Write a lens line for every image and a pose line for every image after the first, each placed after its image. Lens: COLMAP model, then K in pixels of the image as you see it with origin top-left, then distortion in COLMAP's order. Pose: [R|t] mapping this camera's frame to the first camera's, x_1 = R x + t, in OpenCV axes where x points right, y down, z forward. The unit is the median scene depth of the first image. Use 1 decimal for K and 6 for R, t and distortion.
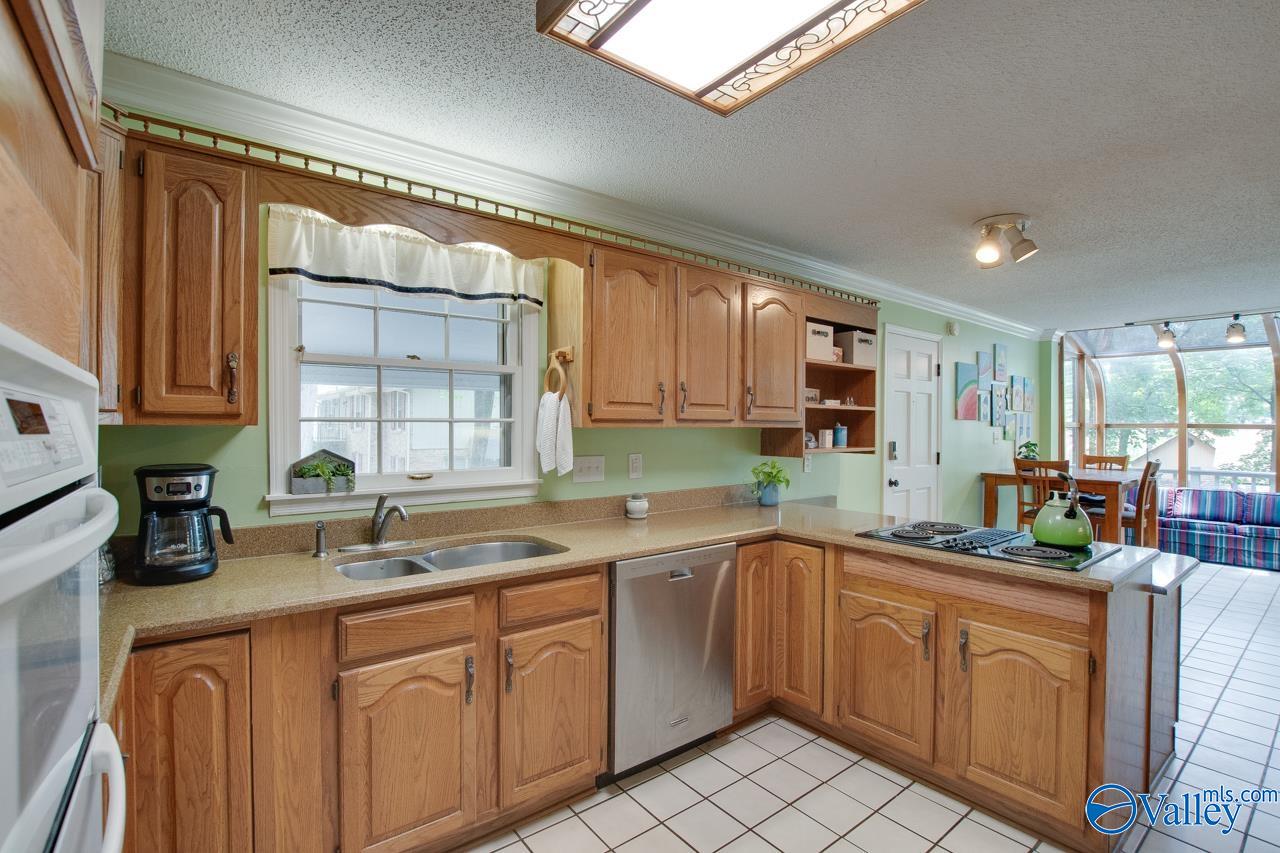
lens RADIAL K [[590.5, 0, 636.6], [0, 590.5, 428.5], [0, 0, 1]] dist [-0.032302, 0.005354]
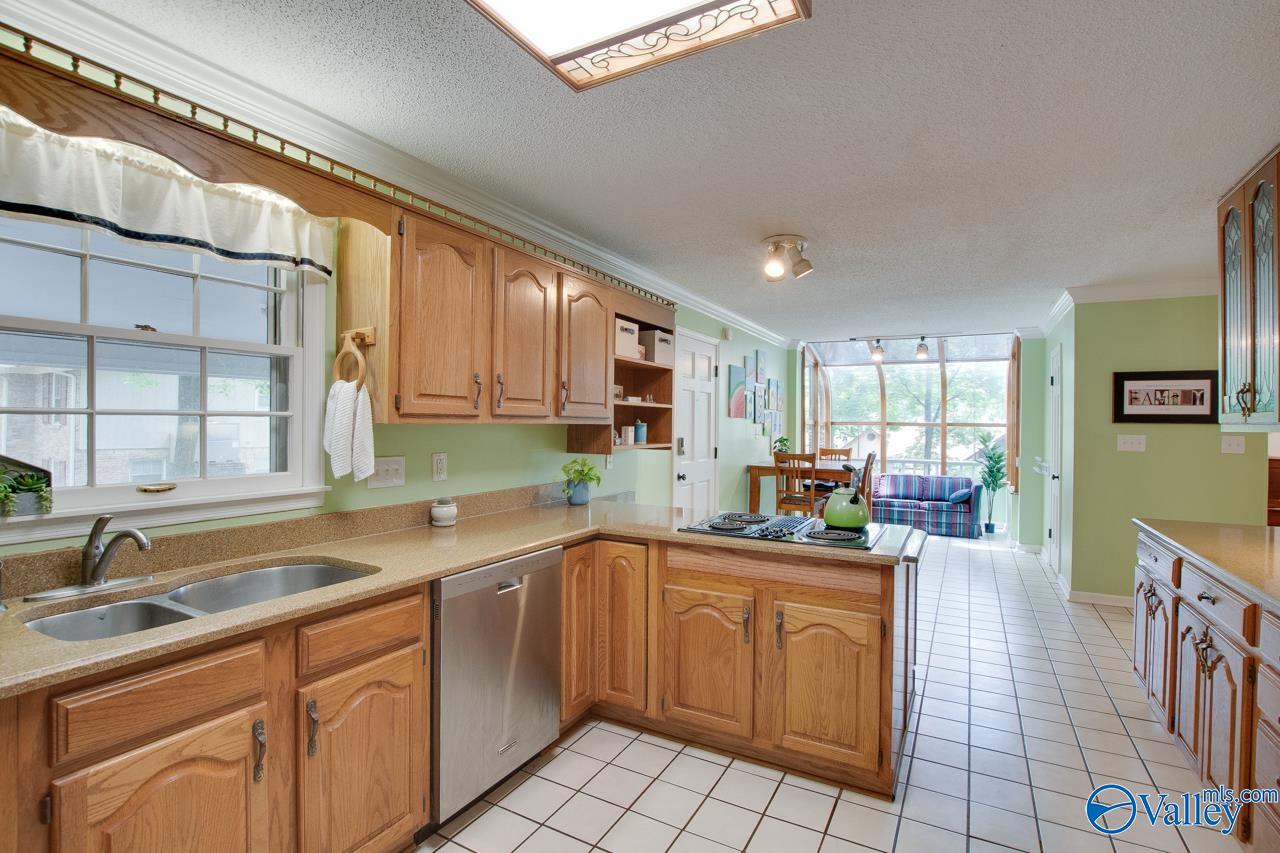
lens RADIAL K [[601.8, 0, 649.7], [0, 601.8, 425.2], [0, 0, 1]] dist [-0.030984, 0.004774]
pose [[0.915372, 0.003274, 0.402596, -0.086030], [-0.003933, 0.999992, 0.000810, -0.001347], [-0.402590, -0.002325, 0.915377, 0.056230]]
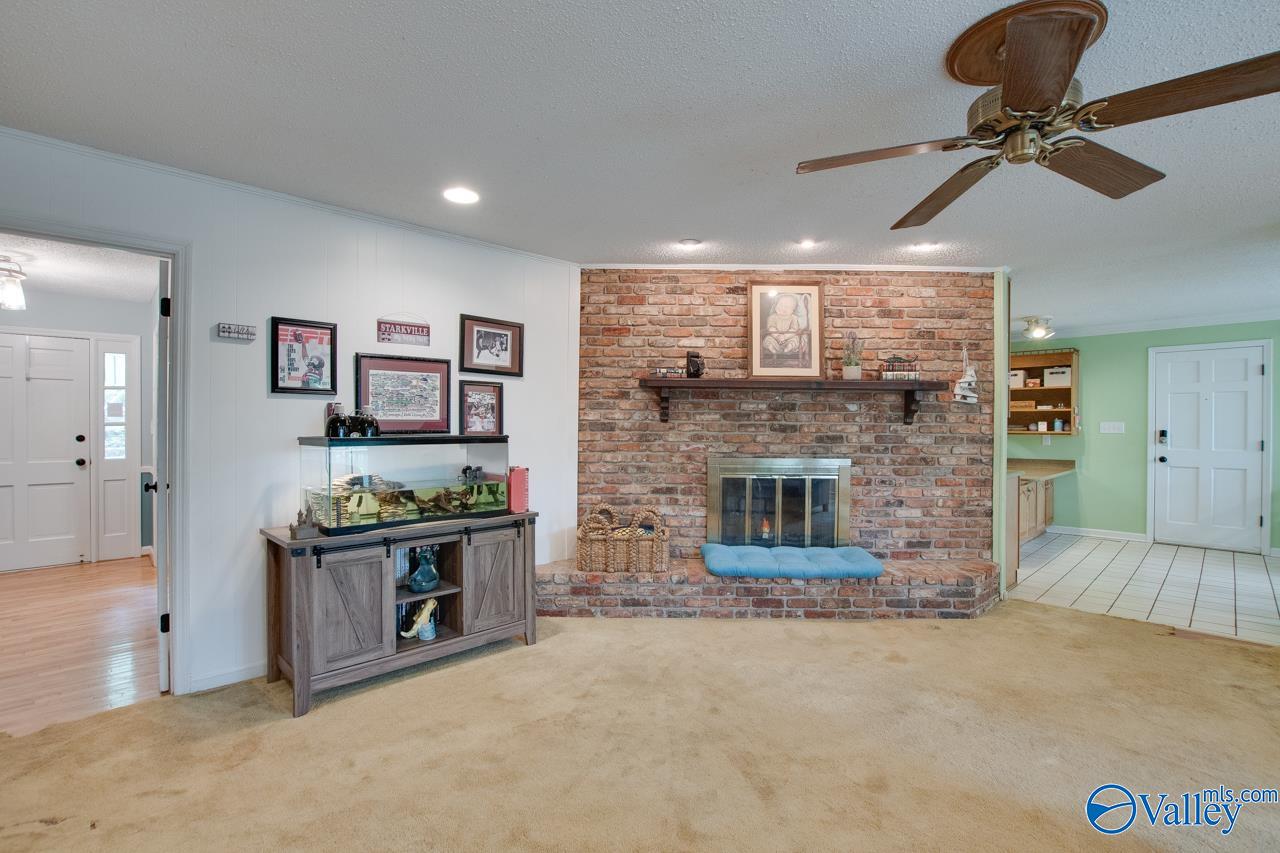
lens RADIAL K [[590.5, 0, 636.6], [0, 590.5, 428.5], [0, 0, 1]] dist [-0.032302, 0.005354]
pose [[0.096777, -0.002027, -0.995304, 2.908969], [-0.005498, 0.999982, -0.002571, 0.050581], [0.995291, 0.005721, 0.096764, -0.672127]]
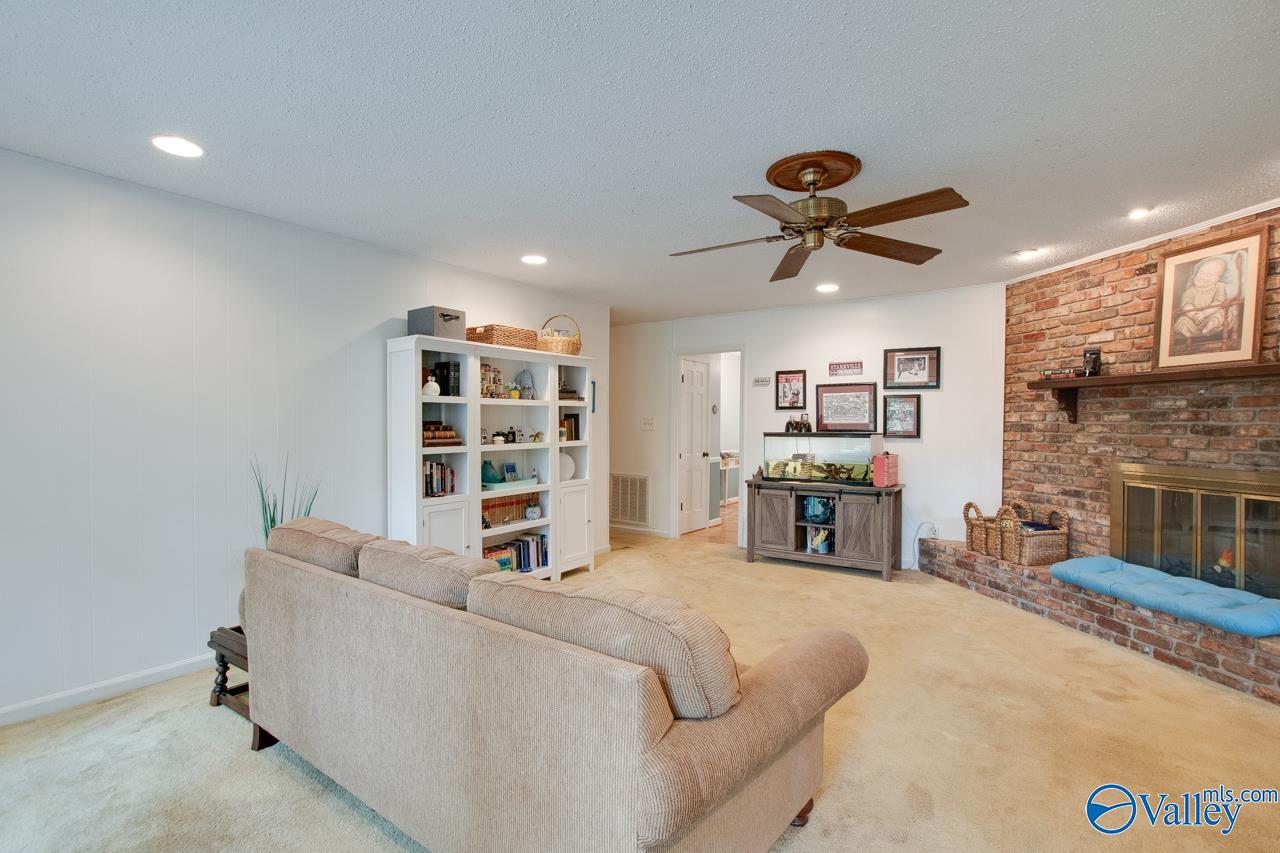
lens RADIAL K [[584.5, 0, 638.1], [0, 584.5, 429.2], [0, 0, 1]] dist [-0.033930, 0.005839]
pose [[-0.958971, -0.008989, -0.283363, 2.855488], [-0.011550, 0.999906, 0.007369, 0.046420], [0.283270, 0.010339, -0.958984, 0.730100]]
